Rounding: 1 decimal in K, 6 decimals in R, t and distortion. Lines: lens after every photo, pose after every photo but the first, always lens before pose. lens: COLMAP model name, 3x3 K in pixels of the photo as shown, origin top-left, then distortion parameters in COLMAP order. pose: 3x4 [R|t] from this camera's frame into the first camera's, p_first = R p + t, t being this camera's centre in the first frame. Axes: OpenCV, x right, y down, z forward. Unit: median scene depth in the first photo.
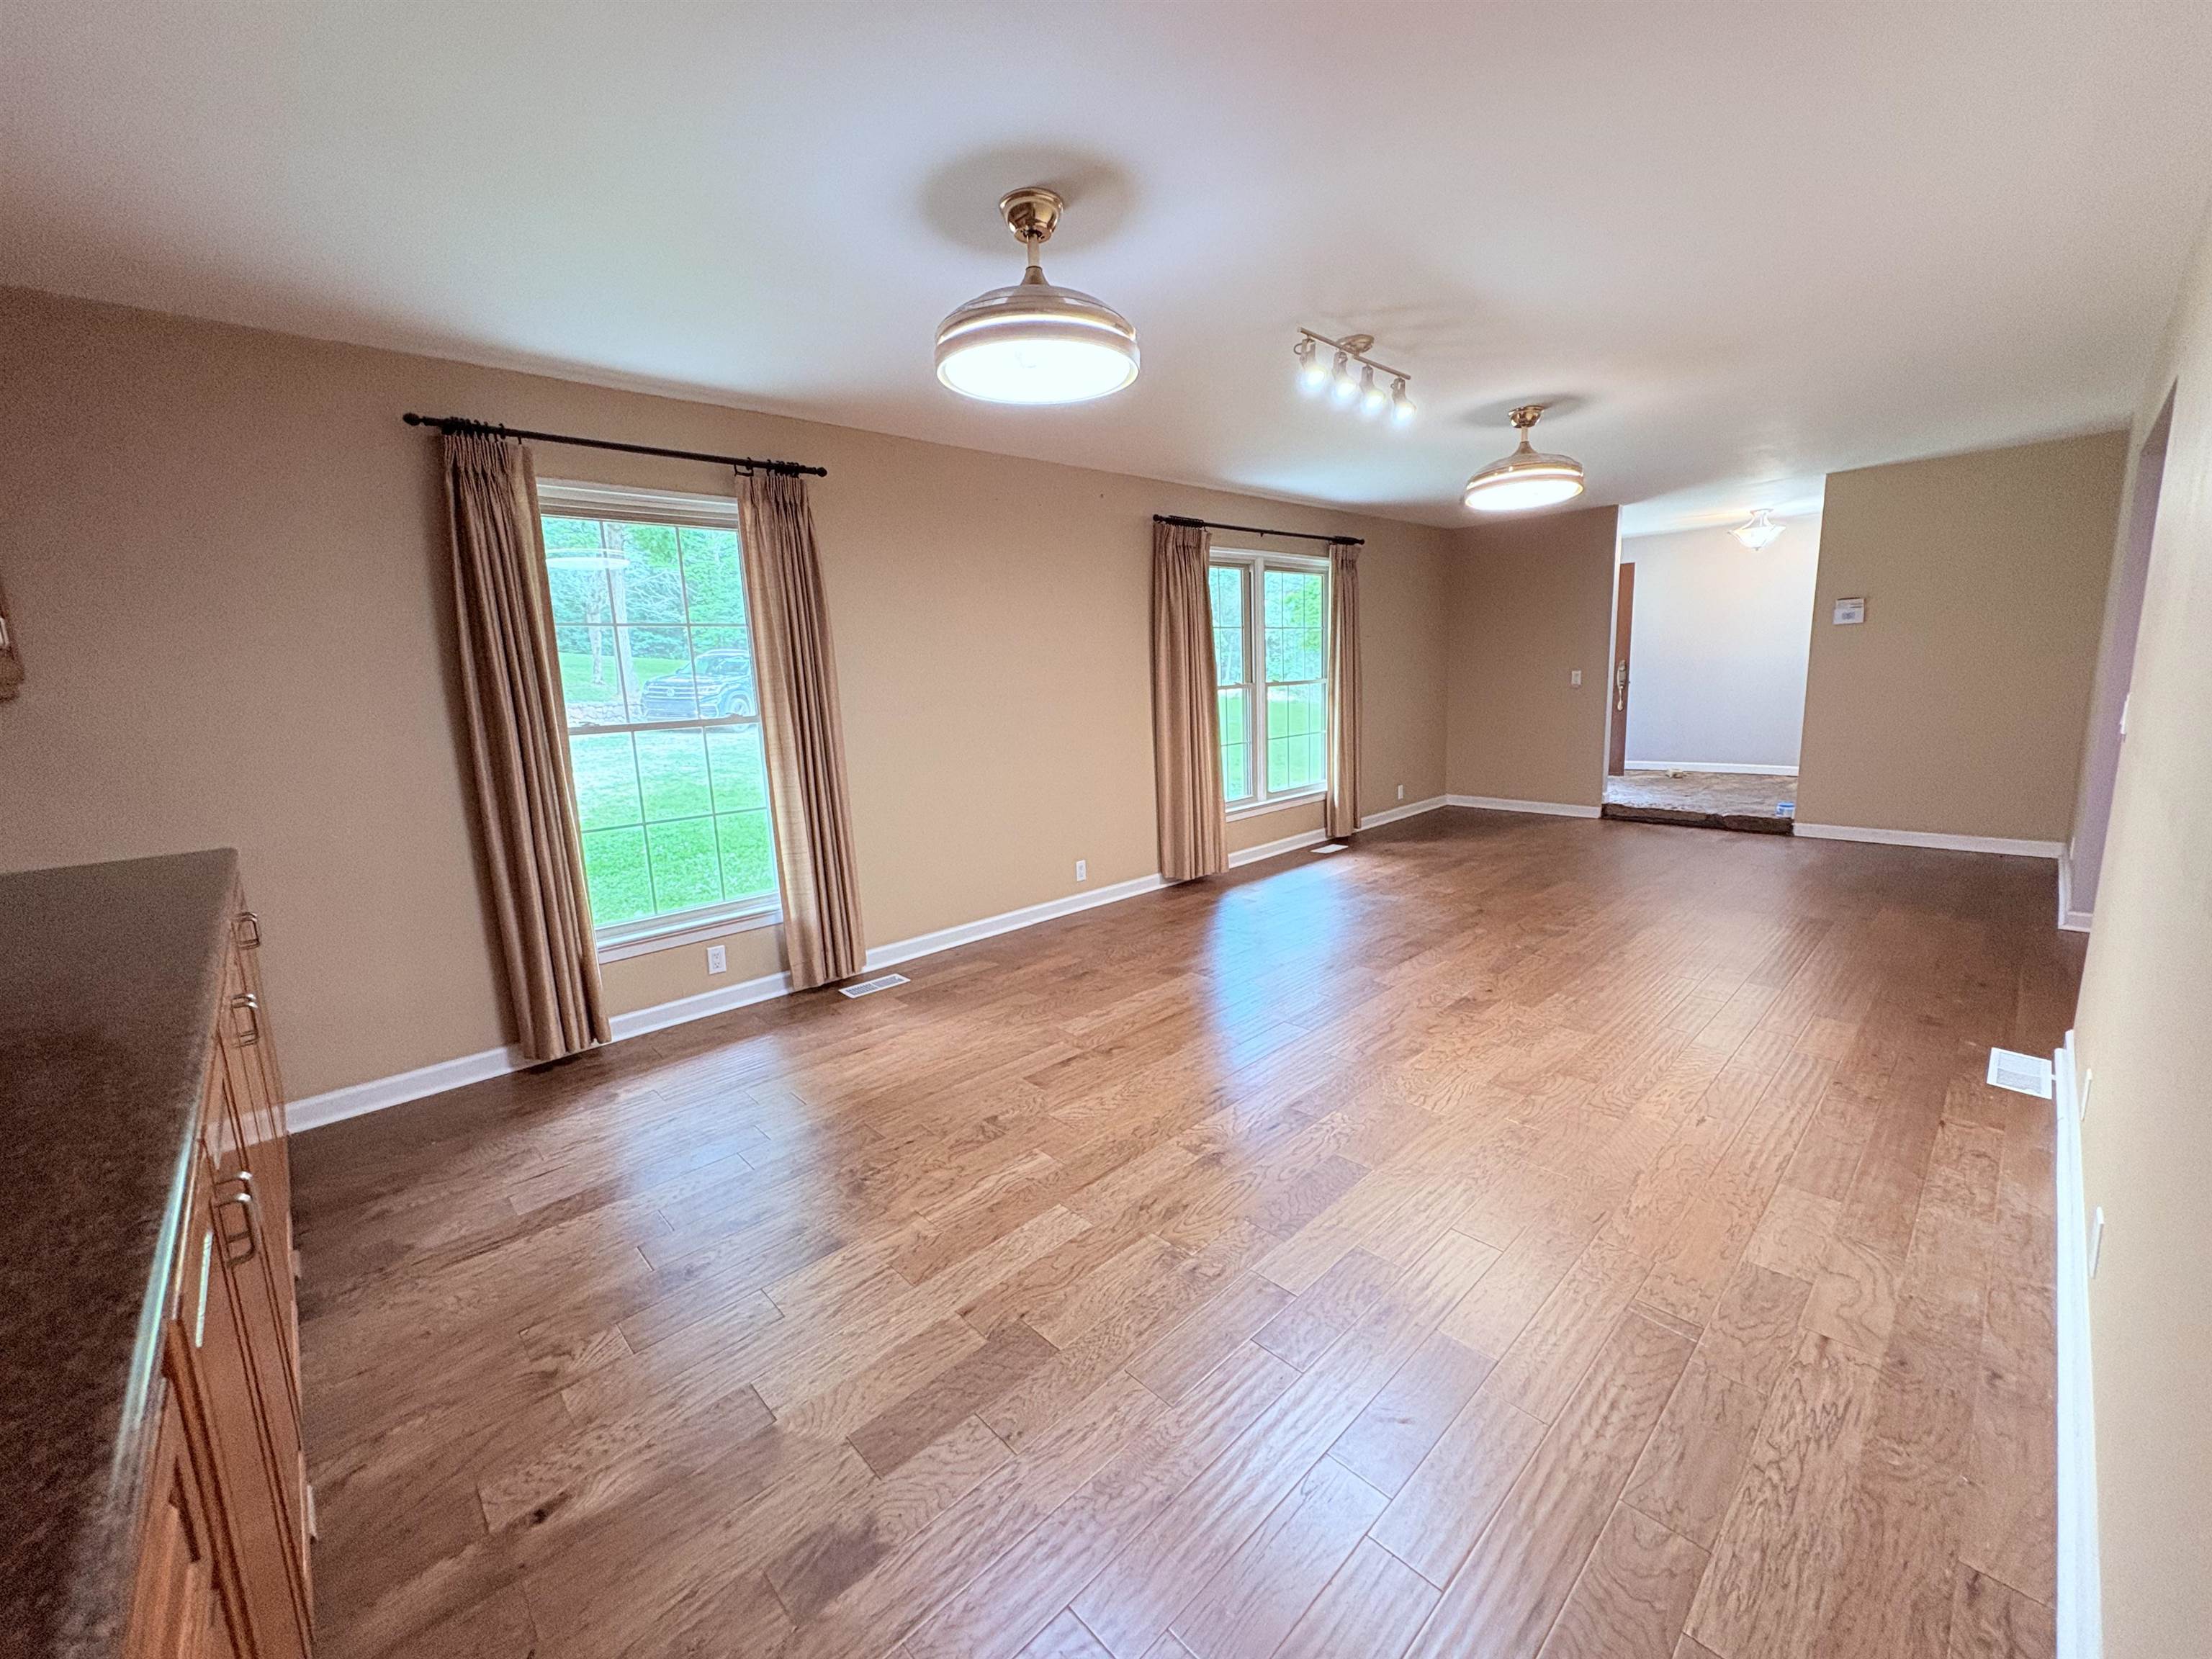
lens RADIAL K [[883.4, 0, 1104.8], [0, 883.4, 824.7], [0, 0, 1]] dist [-0.000216, 0.000474]
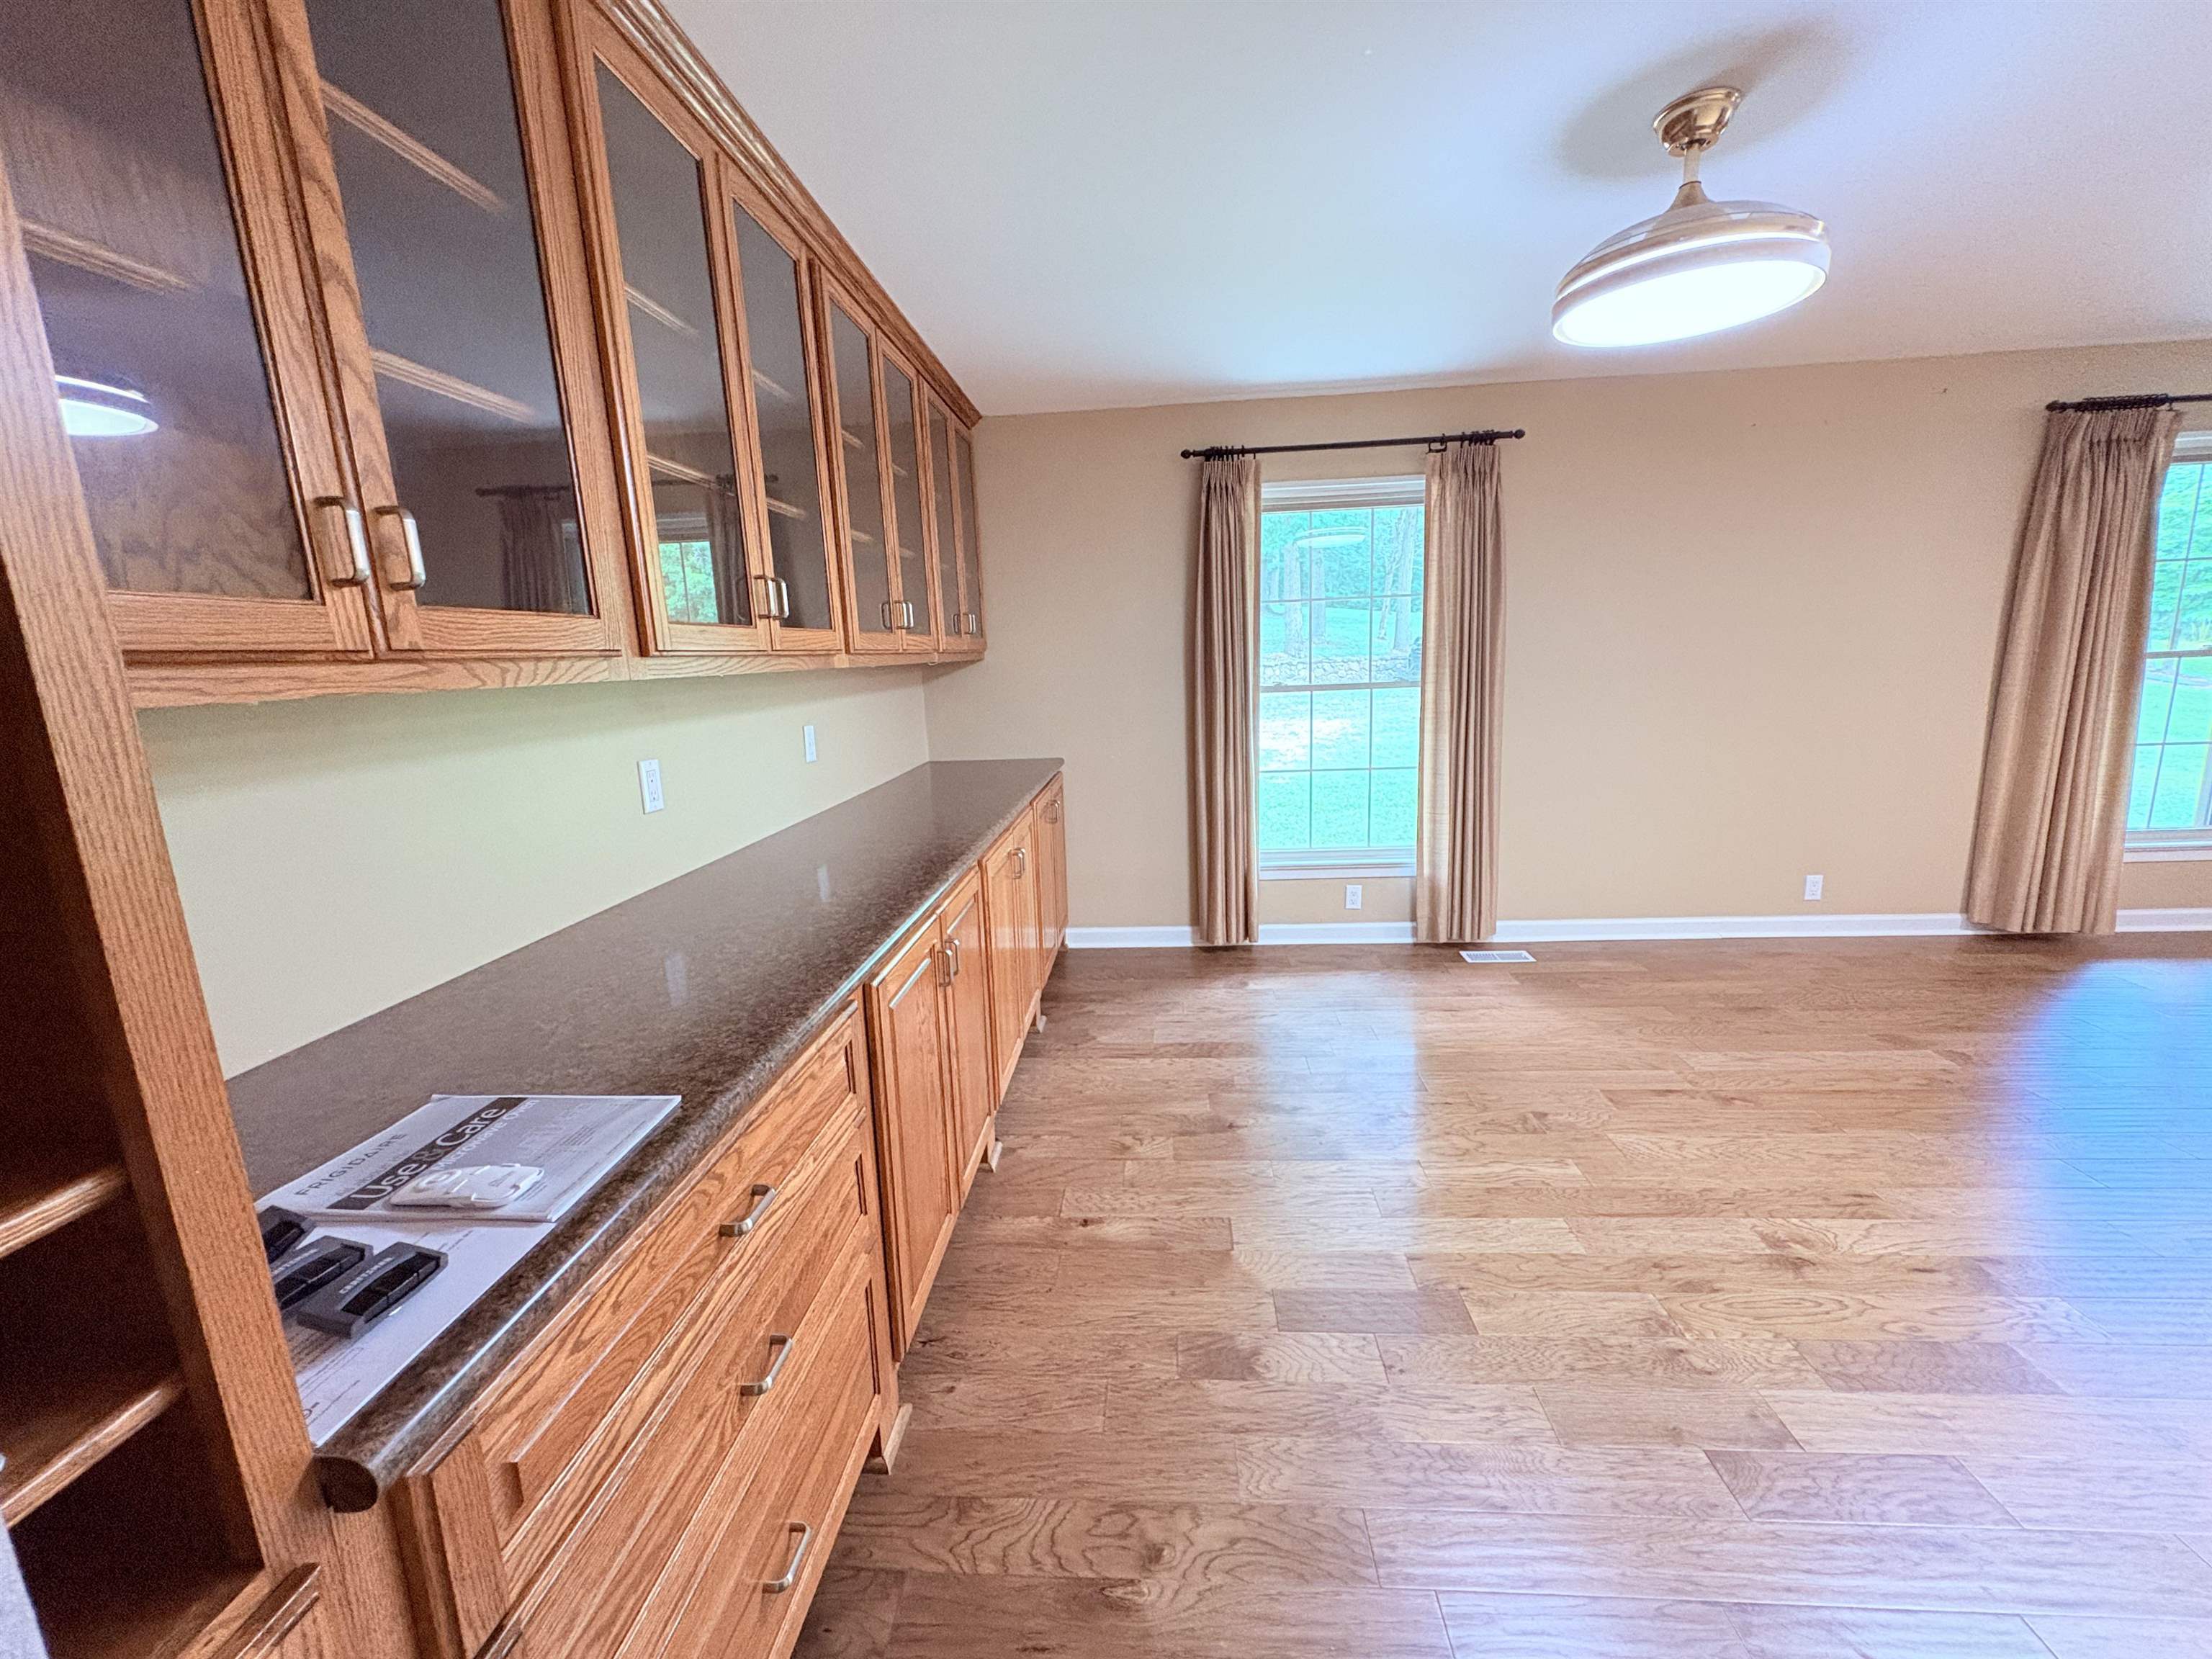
lens RADIAL K [[883.4, 0, 1107.0], [0, 883.4, 824.6], [0, 0, 1]] dist [-0.000216, 0.000474]
pose [[0.678042, 0.150203, -0.719512, 0.156048], [-0.112475, 0.988571, 0.100378, -0.017638], [0.726366, 0.012866, 0.687188, -0.005290]]
